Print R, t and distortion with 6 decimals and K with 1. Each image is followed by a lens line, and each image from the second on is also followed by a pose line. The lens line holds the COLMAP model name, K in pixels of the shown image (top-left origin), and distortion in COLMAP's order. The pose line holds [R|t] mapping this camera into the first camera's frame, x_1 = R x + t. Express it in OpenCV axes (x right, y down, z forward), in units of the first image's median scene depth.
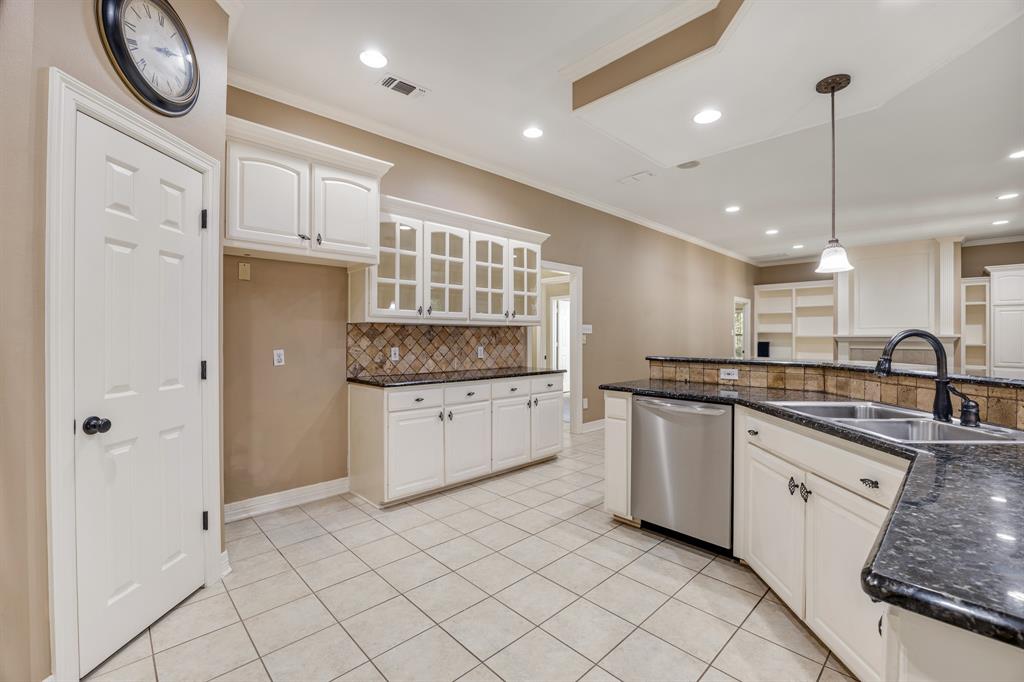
lens RADIAL K [[442.2, 0, 515.1], [0, 442.2, 335.3], [0, 0, 1]] dist [-0.014966, 0.000240]
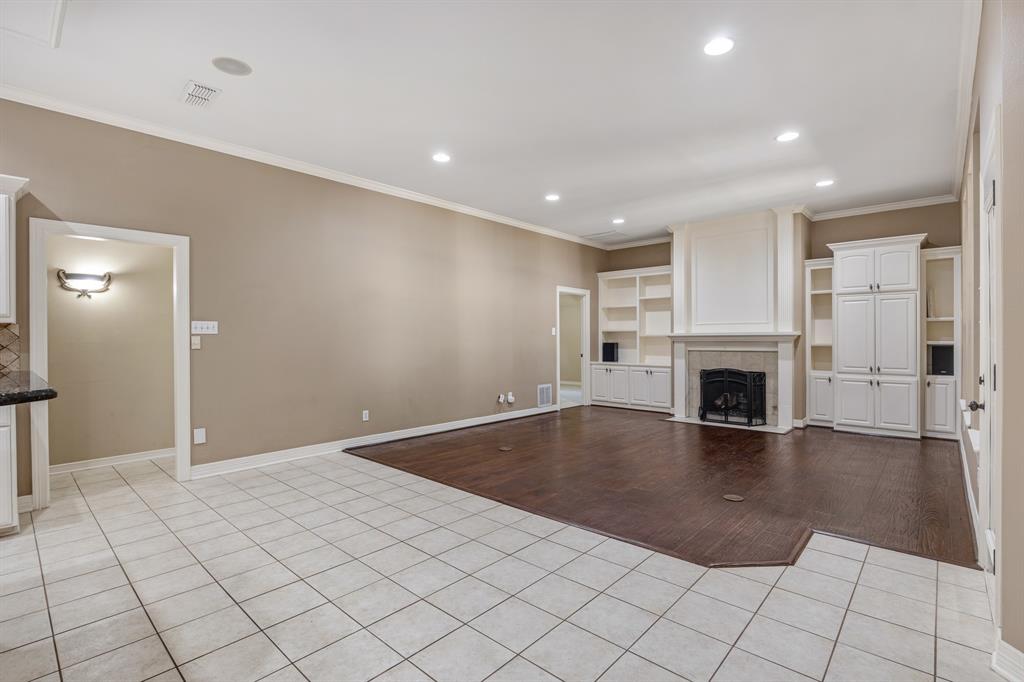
lens RADIAL K [[475.8, 0, 518.5], [0, 475.8, 341.8], [0, 0, 1]] dist [-0.018781, 0.002160]
pose [[0.997994, -0.008715, 0.062700, 0.398426], [0.008016, 0.999903, 0.011385, 0.002137], [-0.062793, -0.010859, 0.997967, 0.157278]]
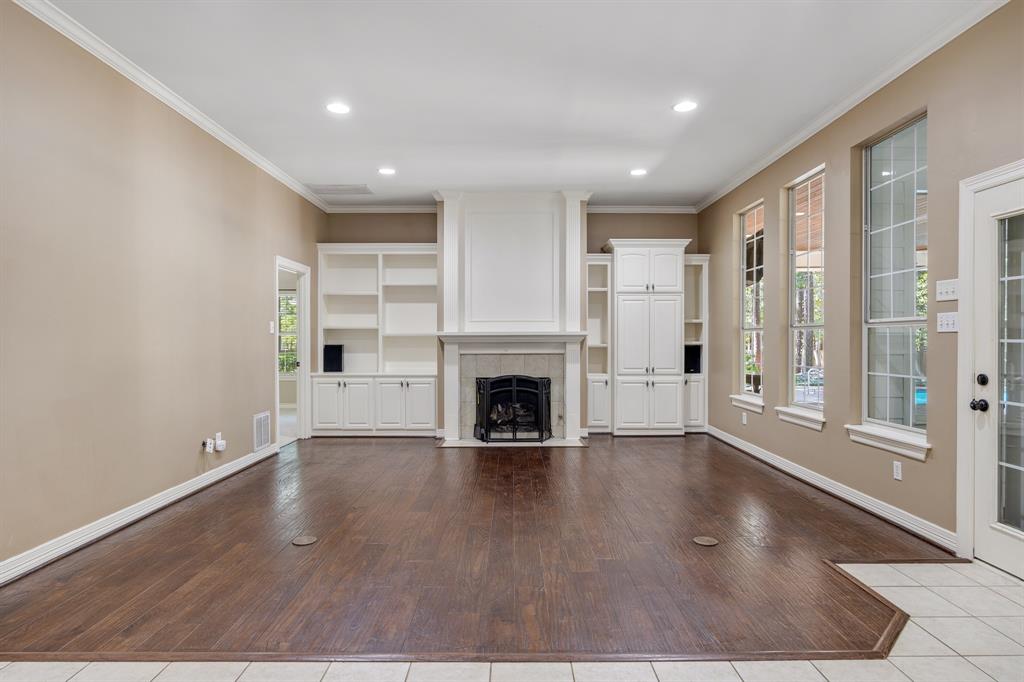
lens RADIAL K [[559.2, 0, 514.0], [0, 559.2, 339.0], [0, 0, 1]] dist [-0.003710, -0.000531]
pose [[0.695050, -0.007906, 0.718918, 0.241619], [0.001461, 0.999953, 0.009583, 0.001152], [-0.718960, -0.005611, 0.695029, 0.385234]]
